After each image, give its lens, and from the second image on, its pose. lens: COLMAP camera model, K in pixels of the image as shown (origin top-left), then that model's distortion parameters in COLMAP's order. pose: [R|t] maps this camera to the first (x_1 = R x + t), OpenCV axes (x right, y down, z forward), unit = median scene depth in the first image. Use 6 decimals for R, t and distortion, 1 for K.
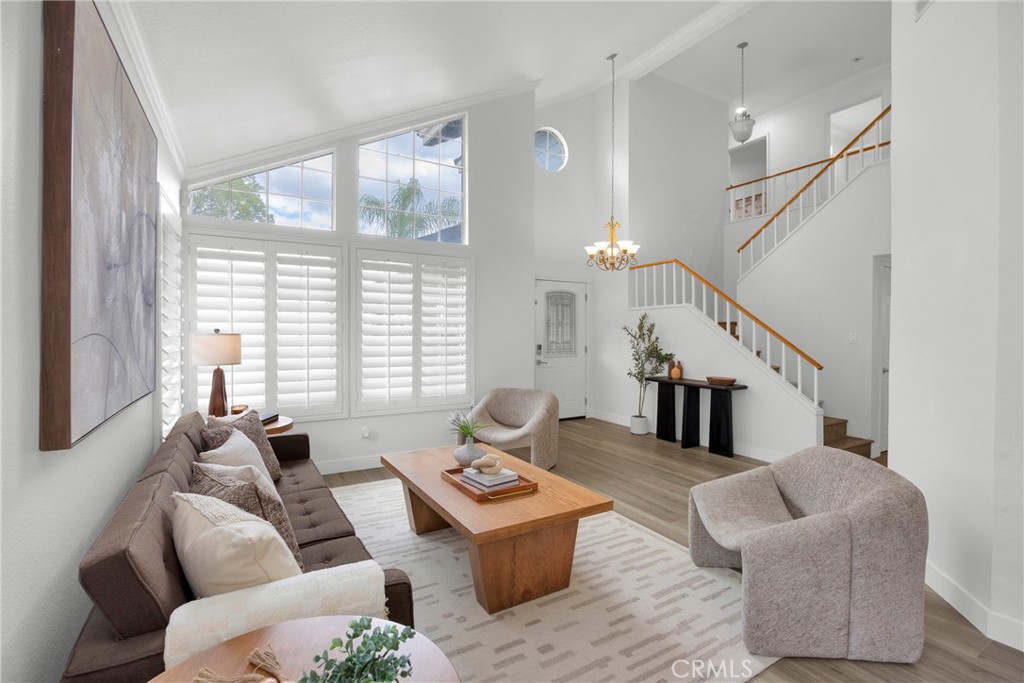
lens RADIAL K [[456.6, 0, 514.1], [0, 456.6, 344.1], [0, 0, 1]] dist [-0.000042, -0.000038]
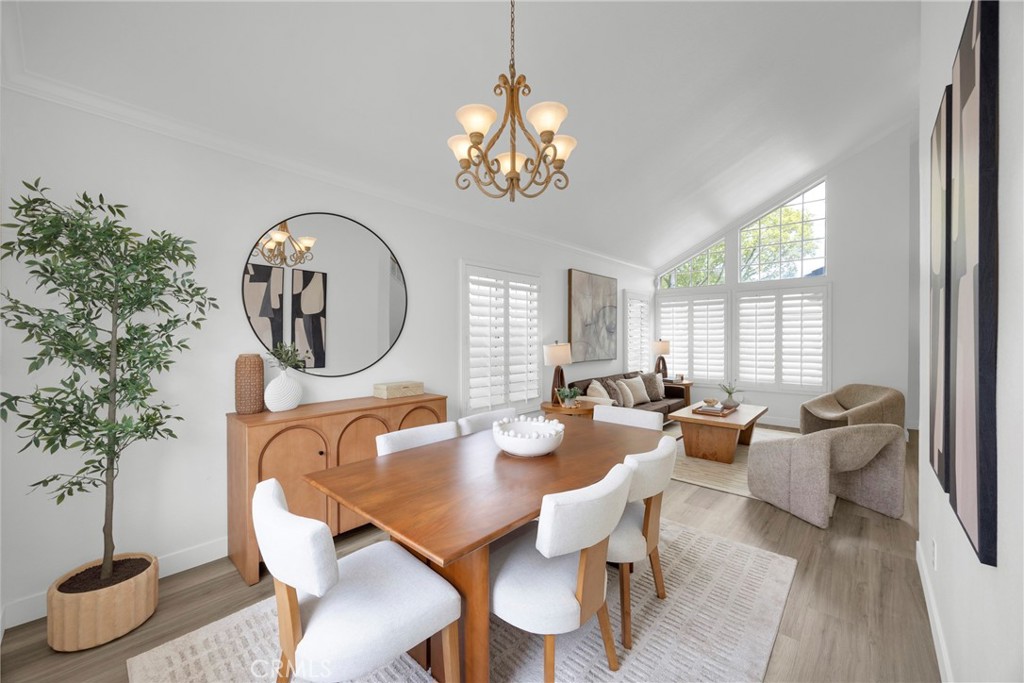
lens RADIAL K [[397.0, 0, 512.0], [0, 397.0, 341.5], [0, 0, 1]] dist [-0.011937, -0.000016]
pose [[0.295232, -0.003618, -0.955419, 1.022064], [-0.019690, 0.999757, -0.009870, 0.014624], [0.955223, 0.021726, 0.295089, -0.312147]]
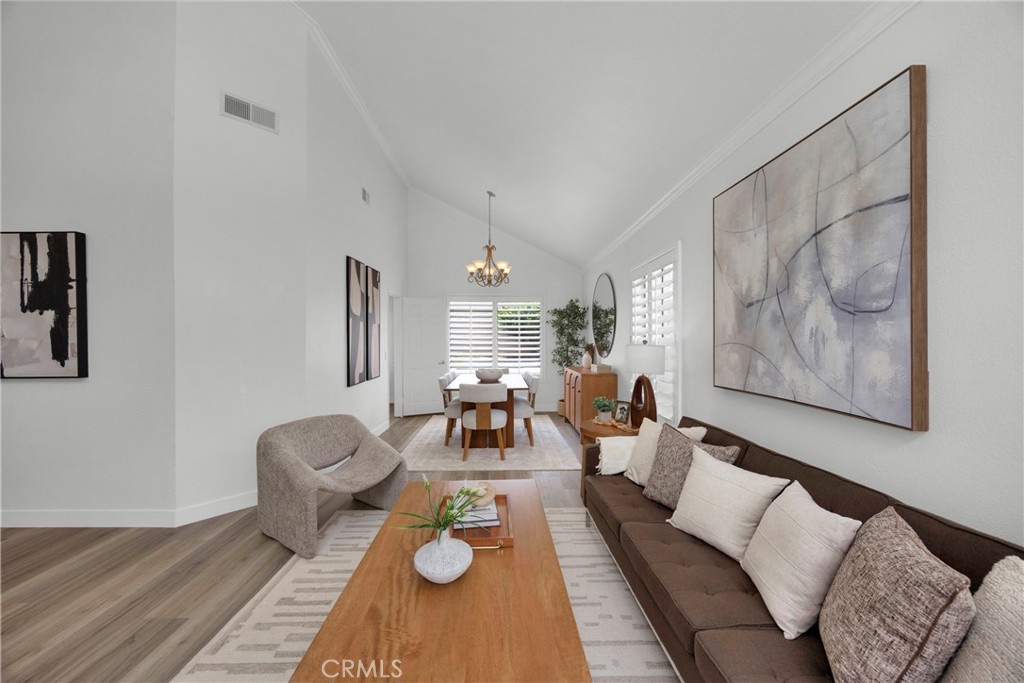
lens RADIAL K [[384.8, 0, 511.1], [0, 384.8, 338.4], [0, 0, 1]] dist [-0.002308, 0.000019]
pose [[-0.866639, 0.004299, 0.498917, -0.349705], [0.019548, 0.999488, 0.025343, -0.038871], [-0.498552, 0.031716, -0.866279, 1.149576]]
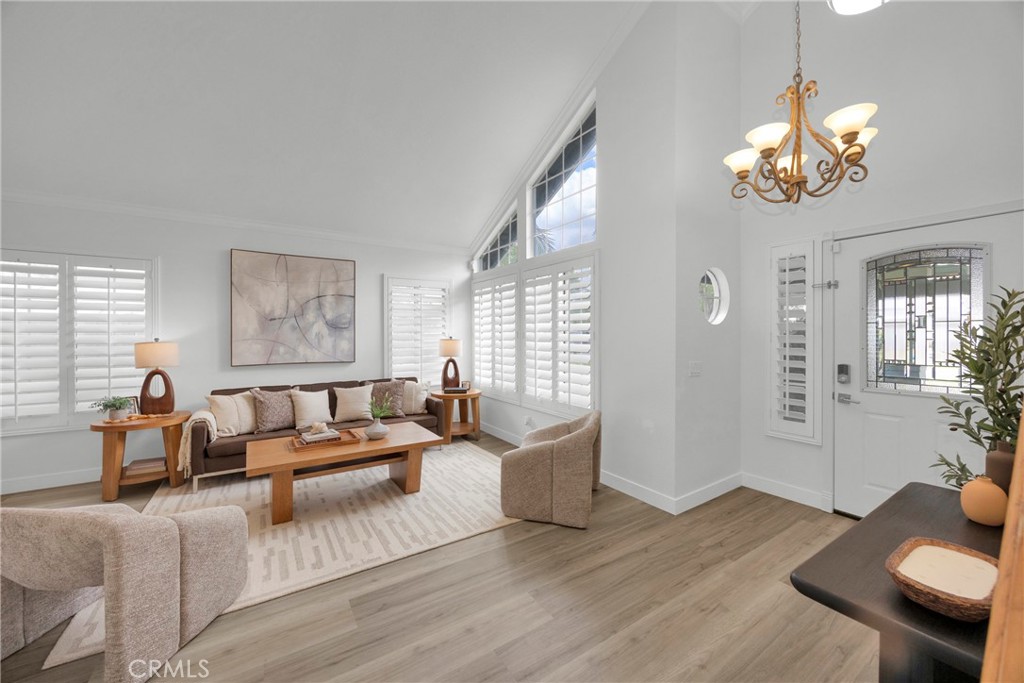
lens RADIAL K [[397.0, 0, 512.0], [0, 397.0, 341.5], [0, 0, 1]] dist [-0.011937, -0.000016]
pose [[0.043281, 0.013375, -0.998973, 0.902123], [-0.028314, 0.999525, 0.012156, -0.036500], [0.998662, 0.027759, 0.043639, 1.123981]]
